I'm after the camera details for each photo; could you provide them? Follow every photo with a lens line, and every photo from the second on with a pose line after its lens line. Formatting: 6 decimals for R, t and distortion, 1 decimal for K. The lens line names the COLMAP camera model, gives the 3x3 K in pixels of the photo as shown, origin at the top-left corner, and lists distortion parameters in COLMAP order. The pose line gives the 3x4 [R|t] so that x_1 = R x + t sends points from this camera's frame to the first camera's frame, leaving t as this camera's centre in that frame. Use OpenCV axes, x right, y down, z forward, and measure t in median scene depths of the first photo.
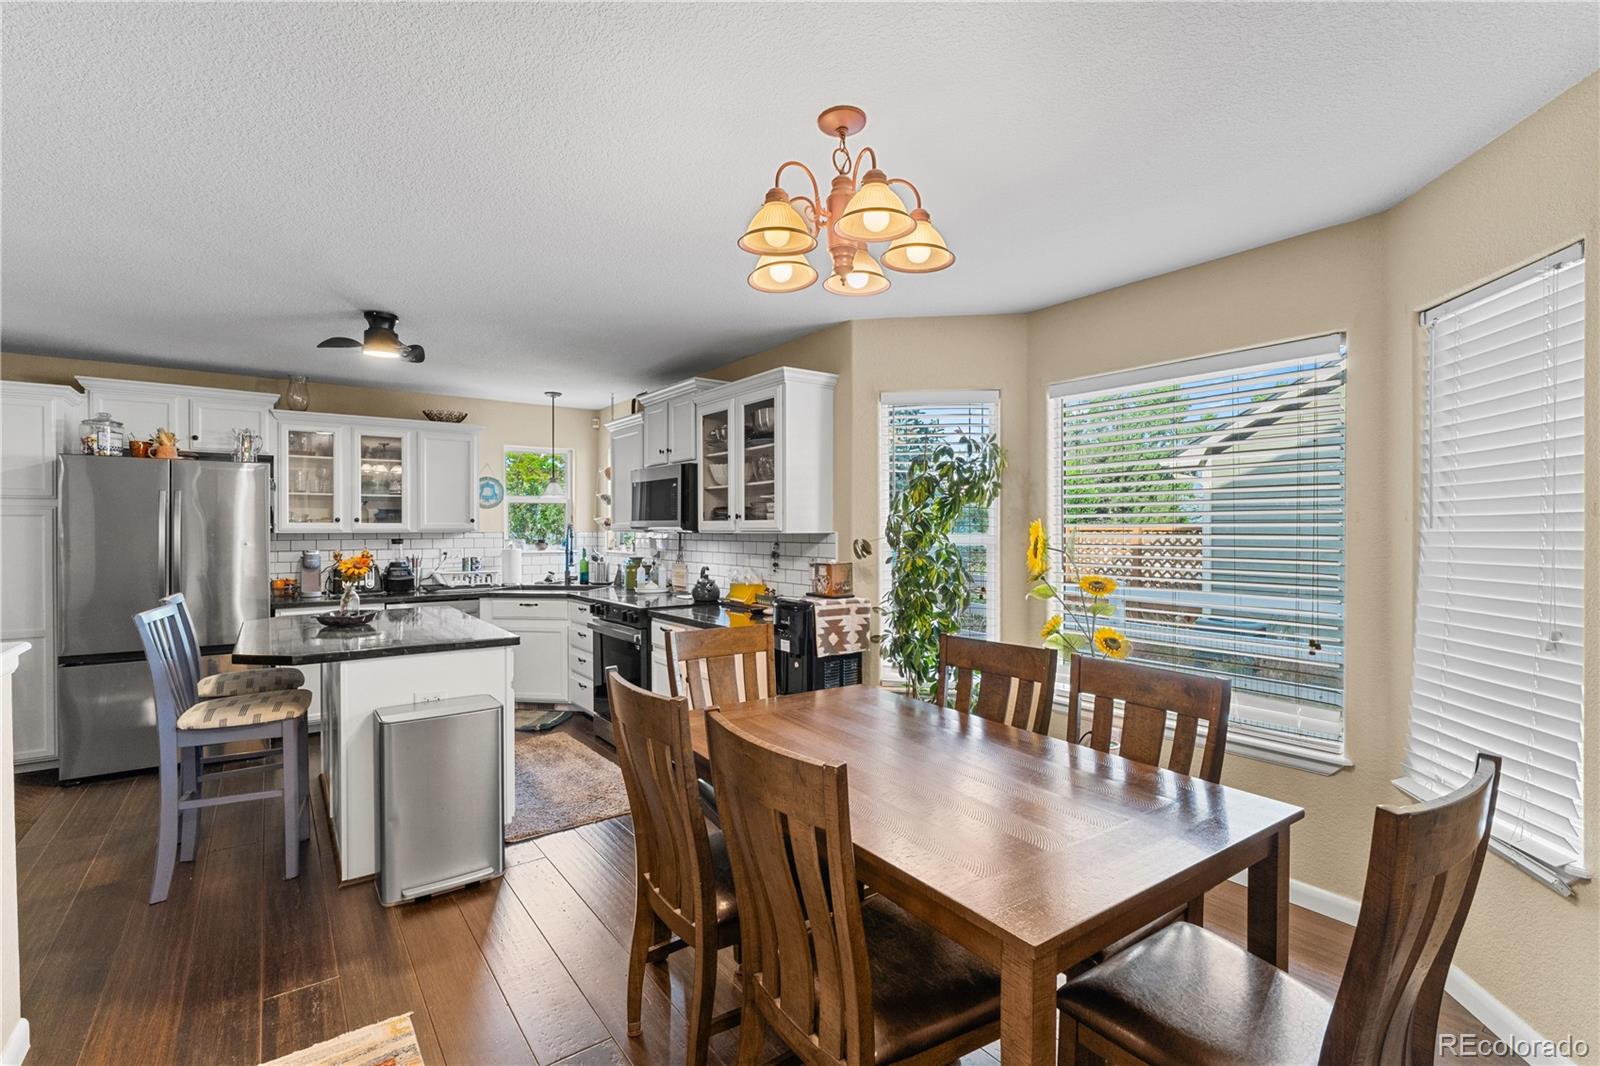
lens RADIAL K [[720.1, 0, 807.0], [0, 720.1, 531.7], [0, 0, 1]] dist [-0.001585, -0.000482]
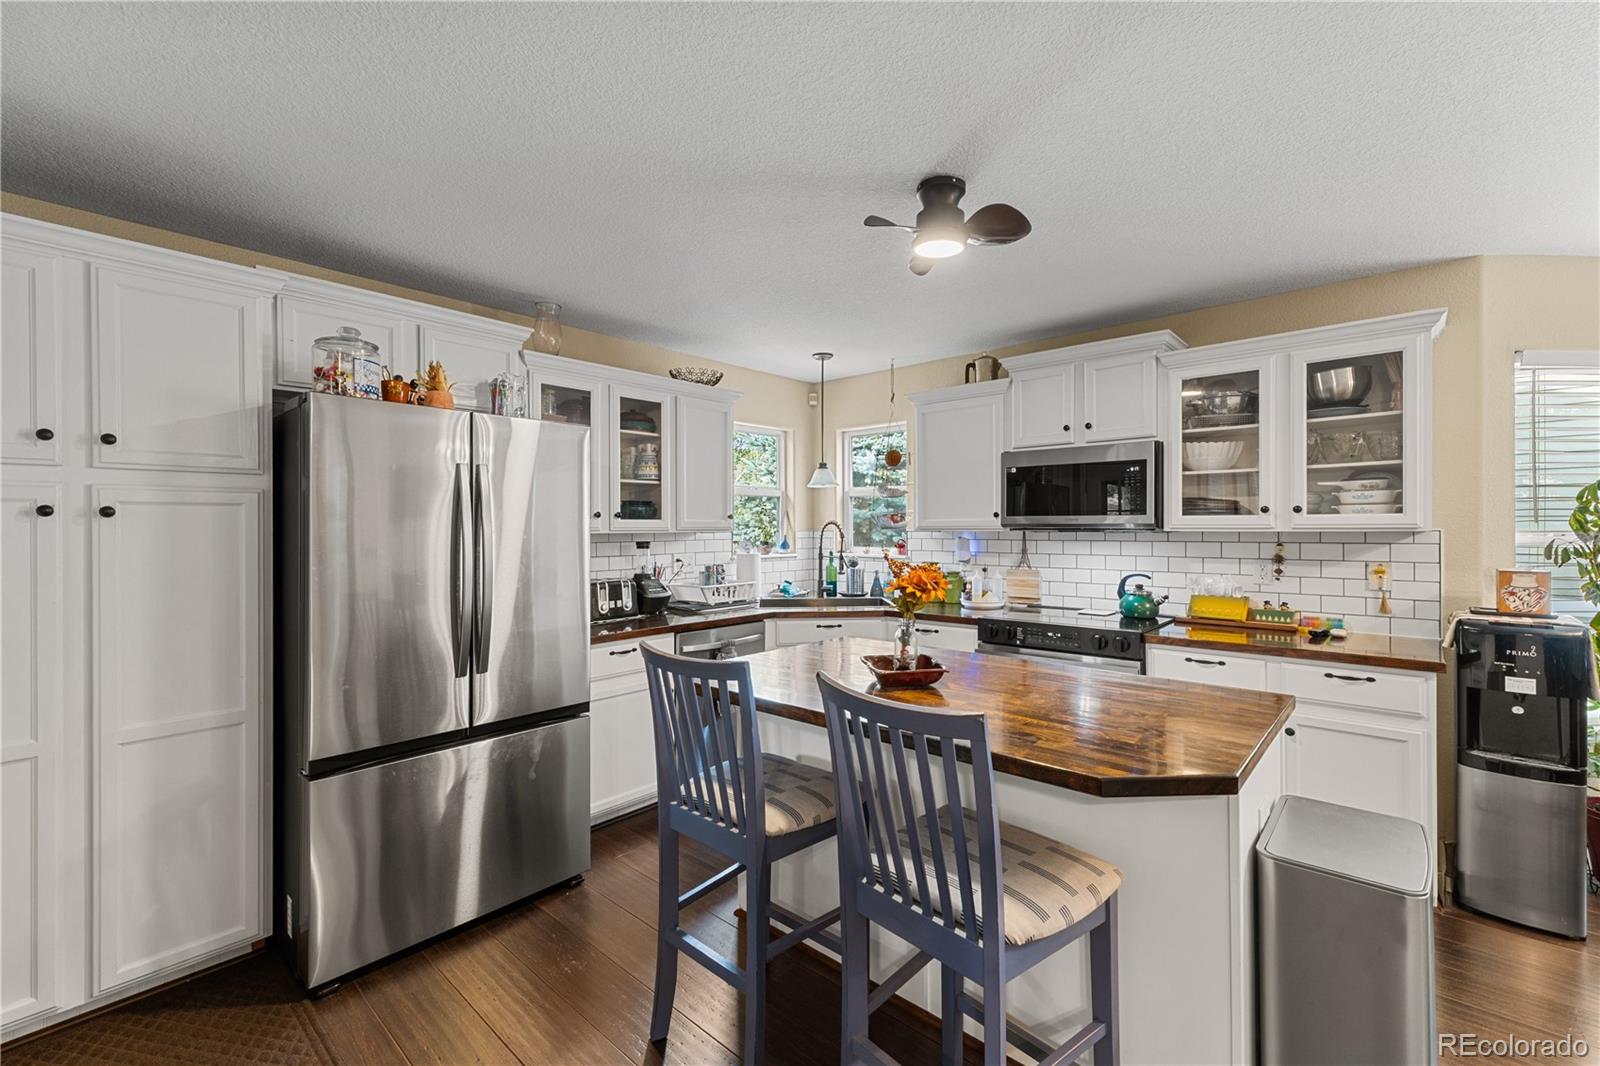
lens RADIAL K [[682.5, 0, 806.0], [0, 682.5, 528.9], [0, 0, 1]] dist [0.007532, 0.000412]
pose [[0.979516, -0.003239, 0.201341, -0.629058], [0.003637, 0.999992, -0.001603, -0.001186], [-0.201334, 0.002303, 0.979520, 0.331929]]
